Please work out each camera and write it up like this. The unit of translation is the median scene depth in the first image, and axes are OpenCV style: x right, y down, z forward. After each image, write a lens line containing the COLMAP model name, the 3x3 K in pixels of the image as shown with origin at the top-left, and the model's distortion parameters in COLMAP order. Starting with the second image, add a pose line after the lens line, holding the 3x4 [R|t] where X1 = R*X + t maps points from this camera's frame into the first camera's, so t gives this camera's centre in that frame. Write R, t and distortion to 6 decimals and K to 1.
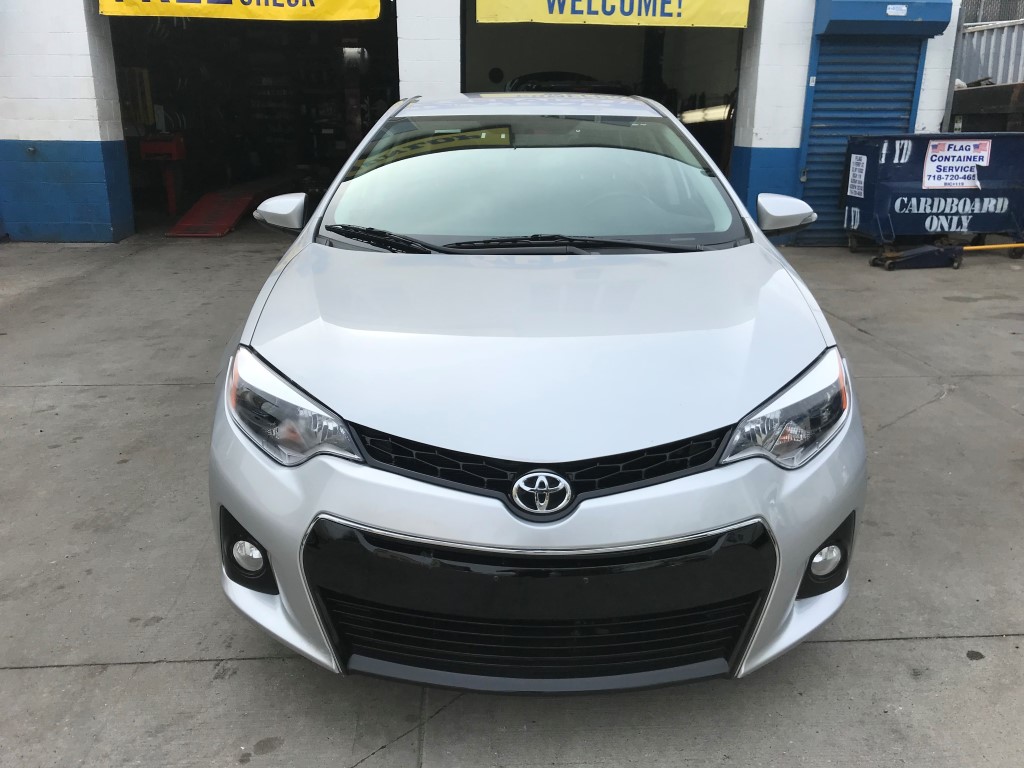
lens RADIAL K [[837.4, 0, 507.1], [0, 837.4, 385.0], [0, 0, 1]] dist [0.056583, -0.076839]
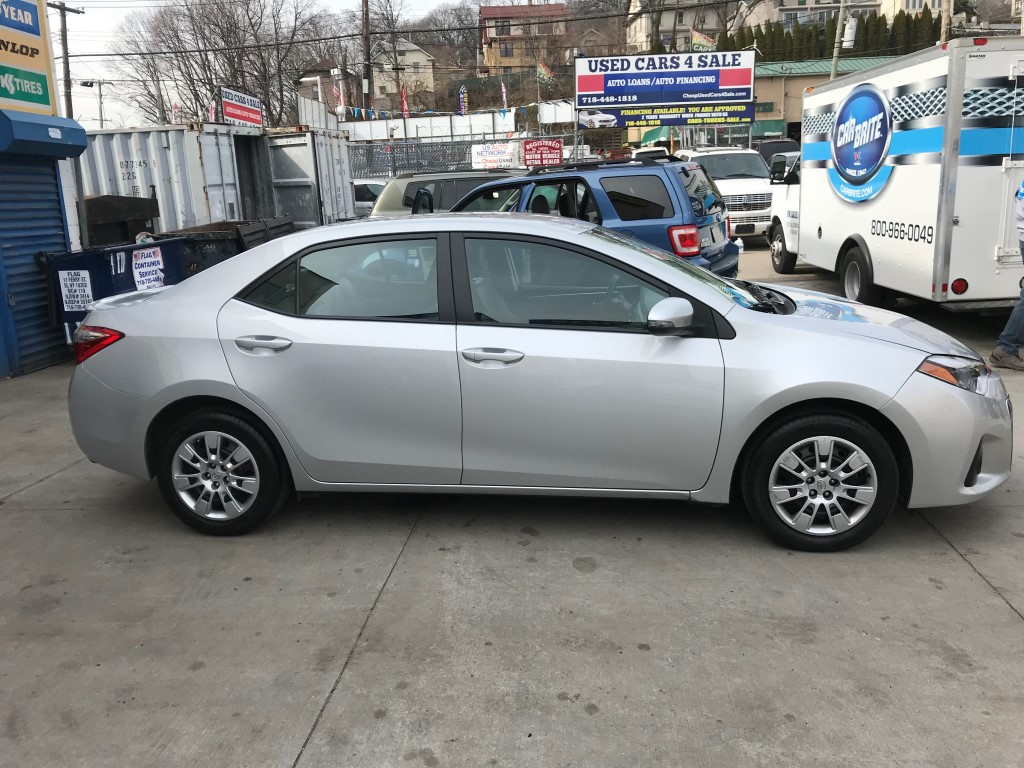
lens RADIAL K [[837.4, 0, 507.1], [0, 837.4, 385.0], [0, 0, 1]] dist [0.056583, -0.076839]
pose [[0.132212, -0.227550, 0.964749, -0.981005], [0.347168, 0.922274, 0.169955, -0.270168], [-0.928436, 0.312460, 0.200934, 0.709939]]
